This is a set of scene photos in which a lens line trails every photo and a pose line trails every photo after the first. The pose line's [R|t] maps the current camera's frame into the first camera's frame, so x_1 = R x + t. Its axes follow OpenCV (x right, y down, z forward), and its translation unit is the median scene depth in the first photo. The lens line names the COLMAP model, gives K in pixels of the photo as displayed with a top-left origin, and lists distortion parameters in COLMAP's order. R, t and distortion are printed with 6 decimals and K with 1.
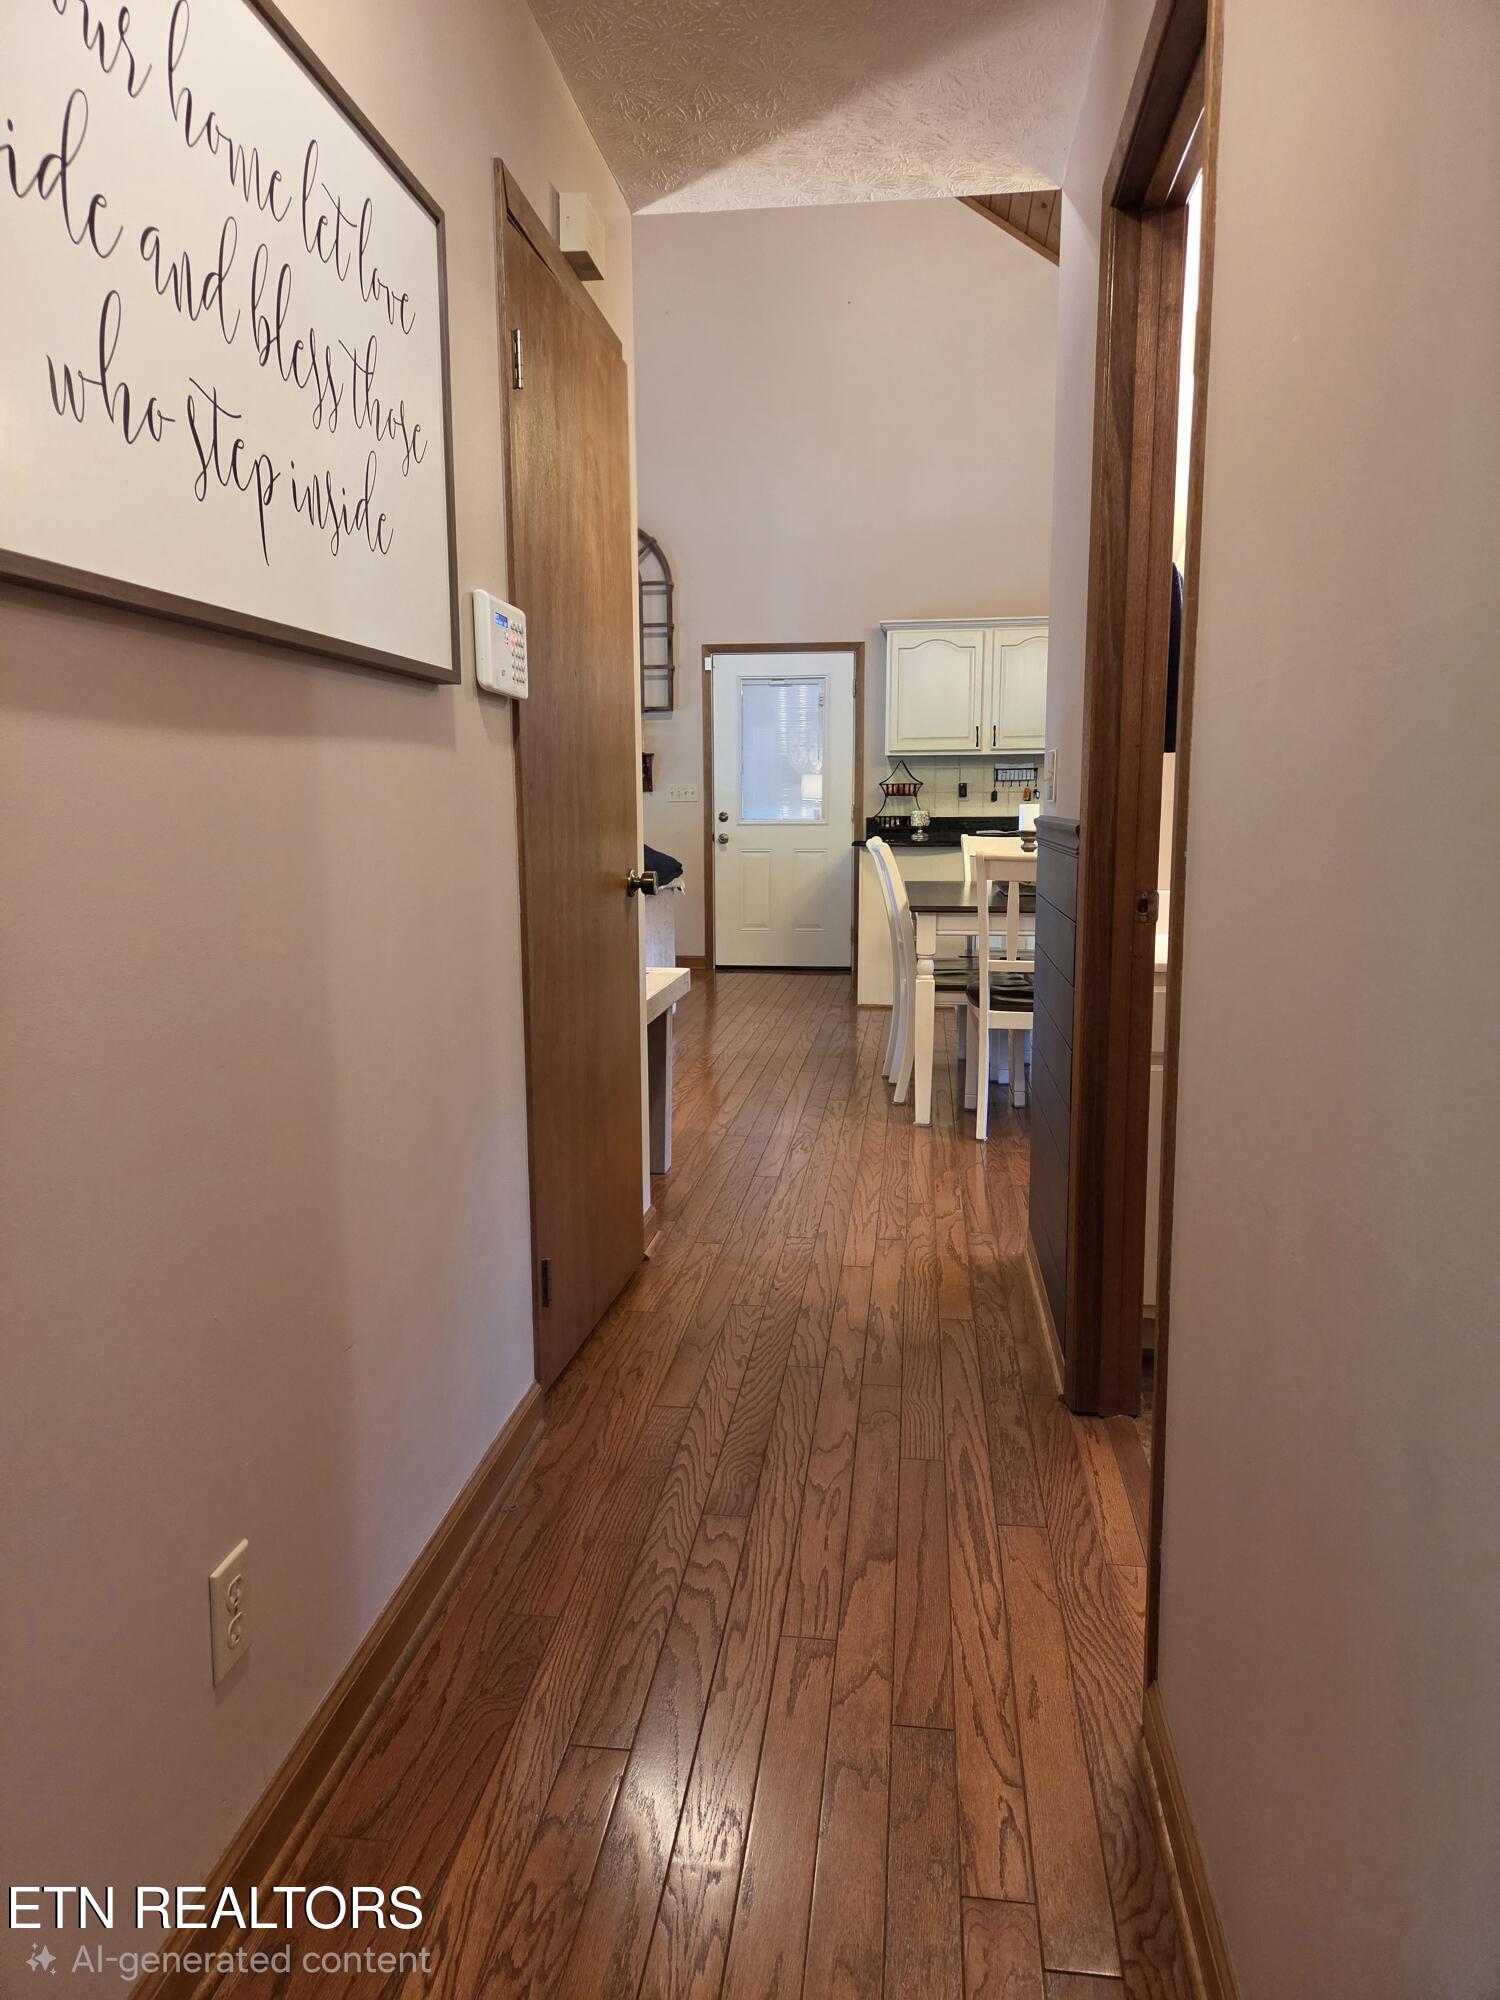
lens RADIAL K [[1336.9, 0, 749.7], [0, 1336.9, 995.6], [0, 0, 1]] dist [0.056313, -0.044866]
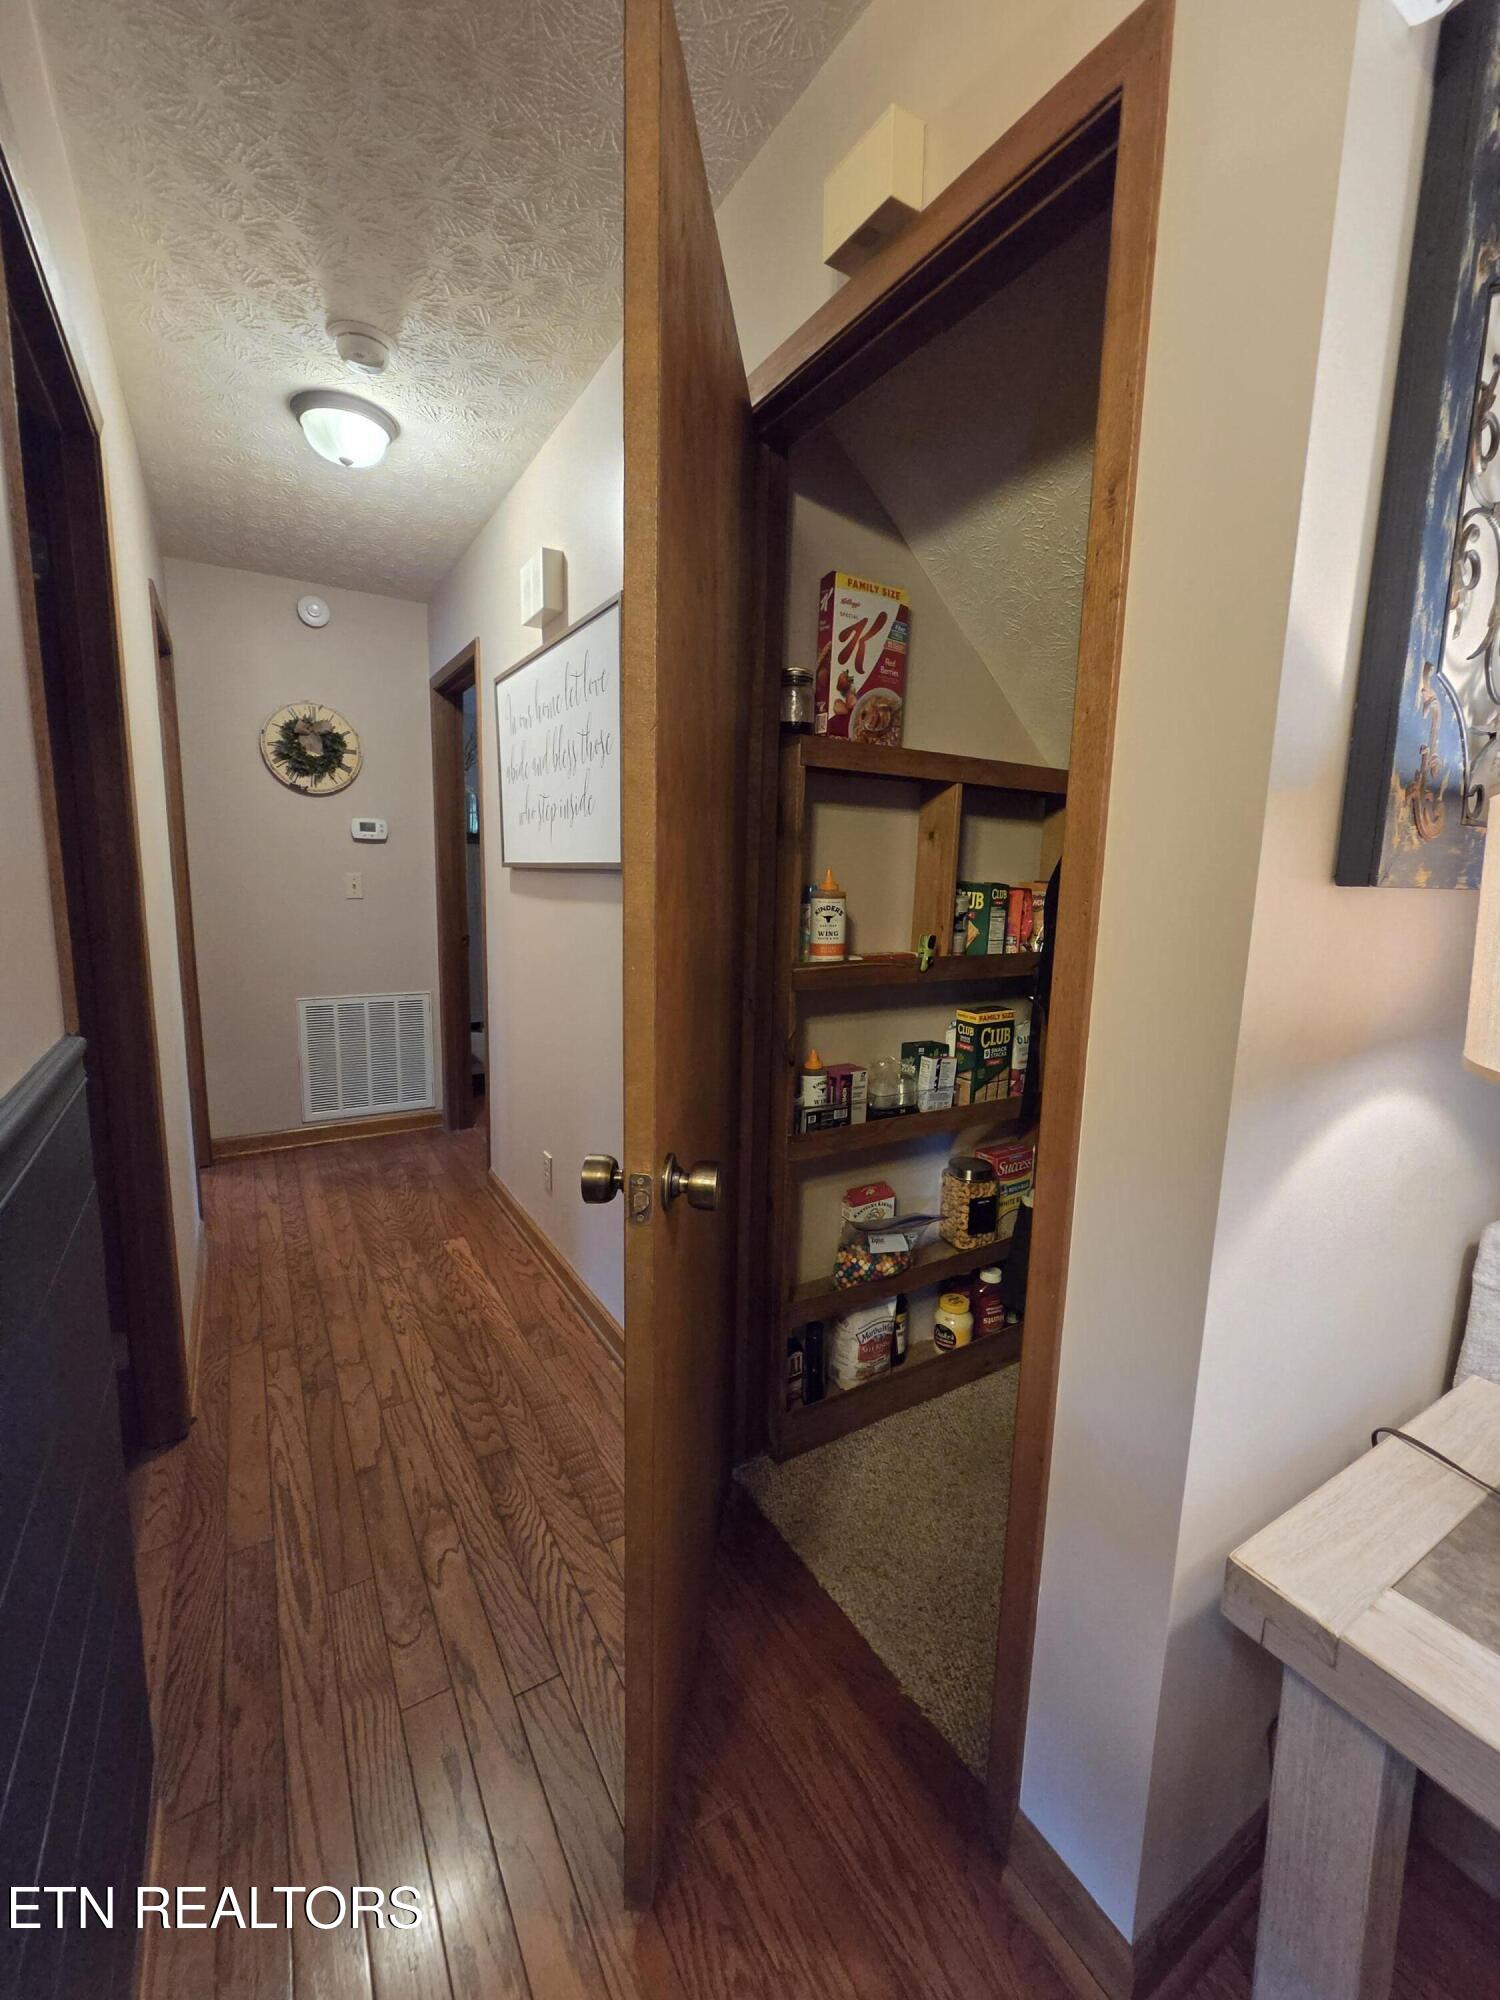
lens RADIAL K [[820.0, 0, 757.4], [0, 820.0, 1006.2], [0, 0, 1]] dist [0.000387, -0.000020]
pose [[-0.775528, 0.084769, -0.625596, 0.275166], [-0.112805, 0.956390, 0.269432, -0.331446], [0.621153, 0.279522, -0.732145, 1.733885]]
